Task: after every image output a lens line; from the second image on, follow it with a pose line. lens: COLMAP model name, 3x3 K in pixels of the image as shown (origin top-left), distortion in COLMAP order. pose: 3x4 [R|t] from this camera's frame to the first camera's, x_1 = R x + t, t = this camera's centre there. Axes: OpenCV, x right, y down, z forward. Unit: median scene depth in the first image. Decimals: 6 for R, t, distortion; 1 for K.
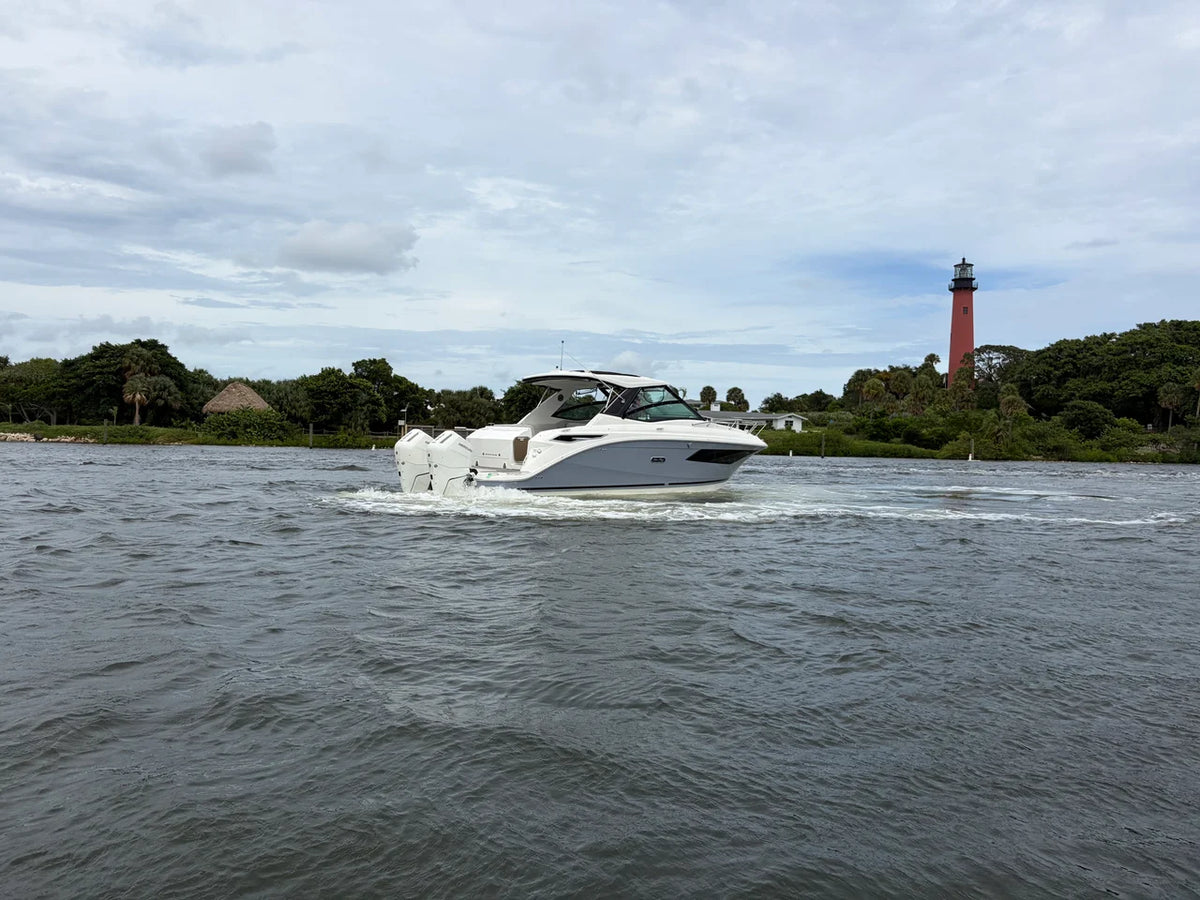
lens RADIAL K [[593.6, 0, 595.5], [0, 593.6, 439.8], [0, 0, 1]] dist [0.003442, -0.000673]
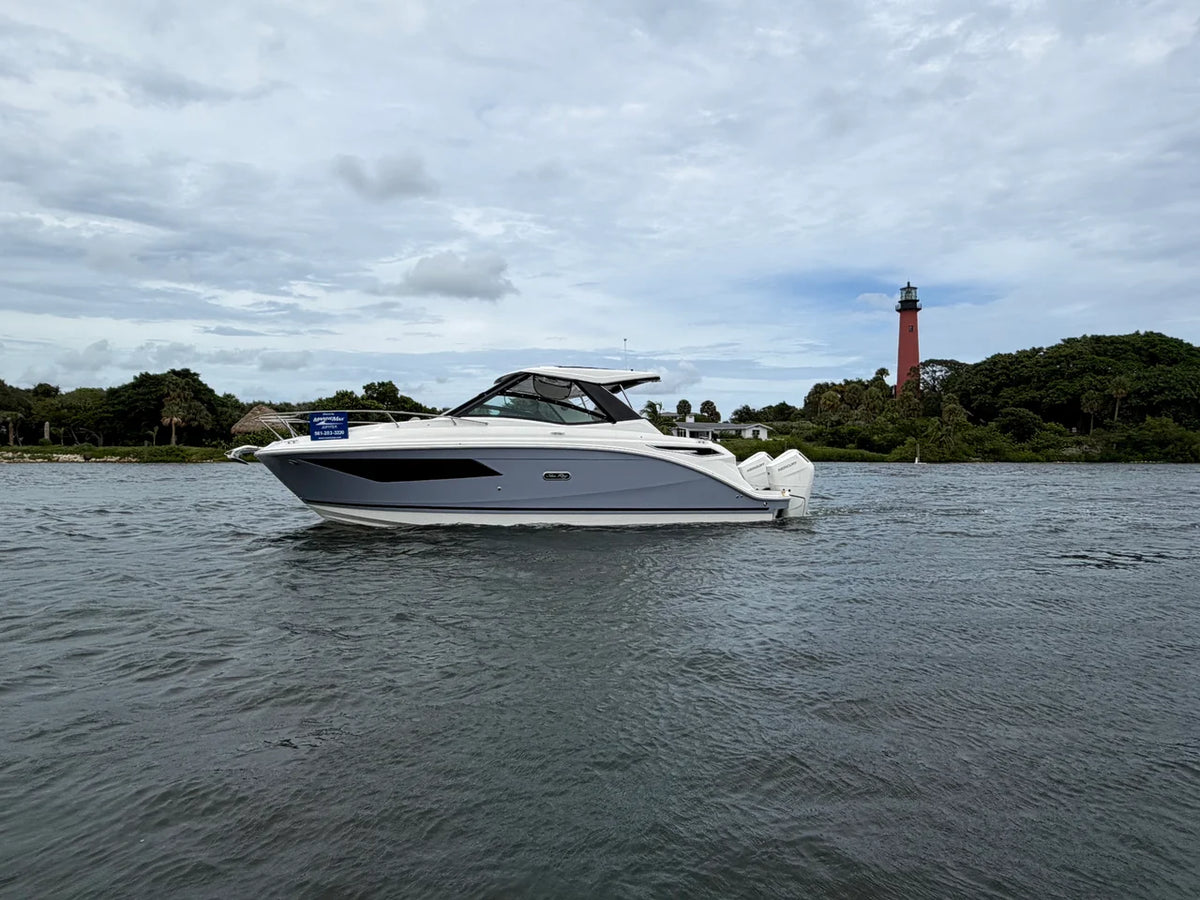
lens RADIAL K [[968.4, 0, 595.1], [0, 968.4, 464.0], [0, 0, 1]] dist [0.009788, 0.001285]
pose [[0.999493, -0.018556, 0.025892, -0.023308], [0.017801, 0.999419, 0.029071, -0.027001], [-0.026416, -0.028596, 0.999242, -0.812906]]
